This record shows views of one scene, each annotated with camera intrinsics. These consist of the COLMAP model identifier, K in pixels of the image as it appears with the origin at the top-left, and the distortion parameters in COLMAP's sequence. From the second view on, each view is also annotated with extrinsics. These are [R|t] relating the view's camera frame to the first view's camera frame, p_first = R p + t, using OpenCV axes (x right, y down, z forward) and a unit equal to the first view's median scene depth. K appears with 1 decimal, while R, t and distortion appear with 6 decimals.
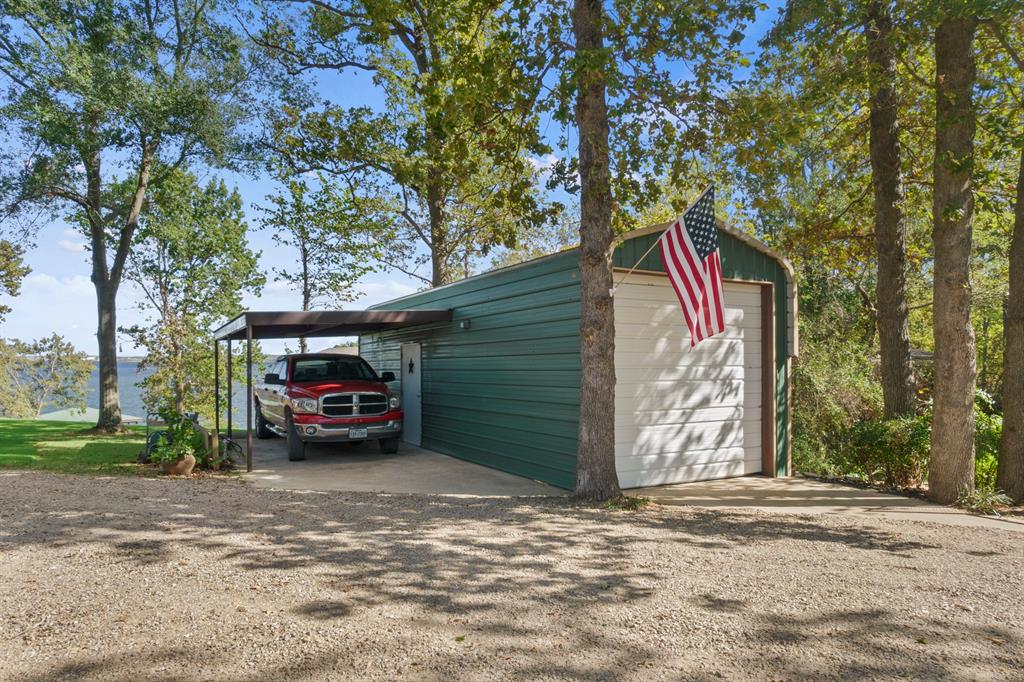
lens RADIAL K [[685.3, 0, 512.0], [0, 685.3, 341.0], [0, 0, 1]] dist [-0.036284, 0.004397]
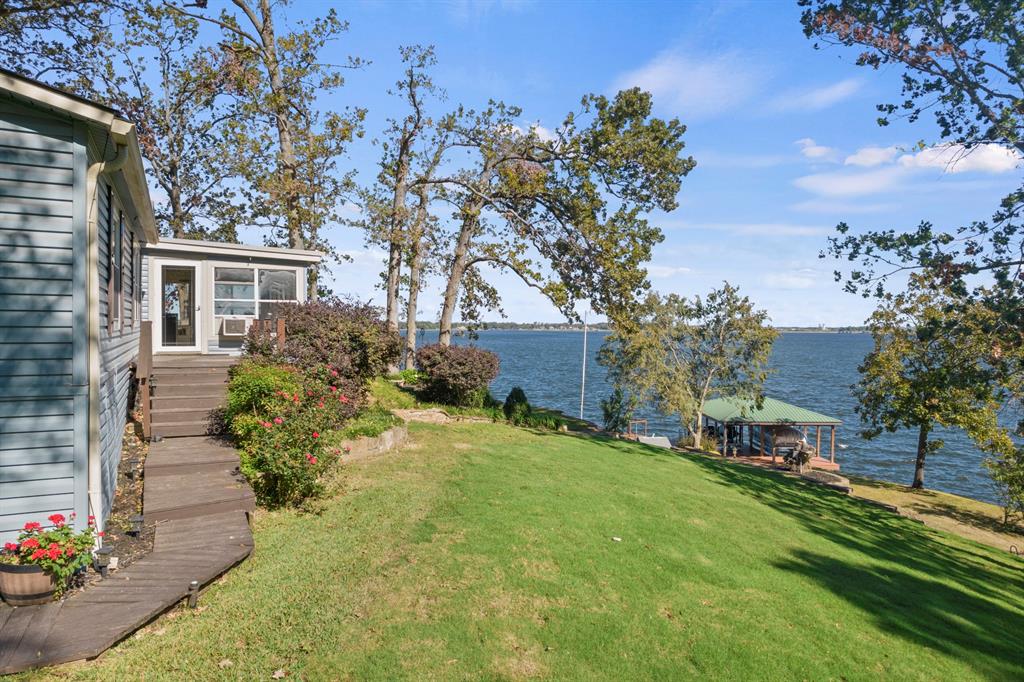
lens RADIAL K [[685.3, 0, 512.0], [0, 685.3, 341.0], [0, 0, 1]] dist [-0.036284, 0.004397]
pose [[0.639043, 0.028848, -0.768630, -0.301812], [0.000822, 0.999270, 0.038188, 0.018606], [0.769170, -0.025035, 0.638553, 0.419725]]
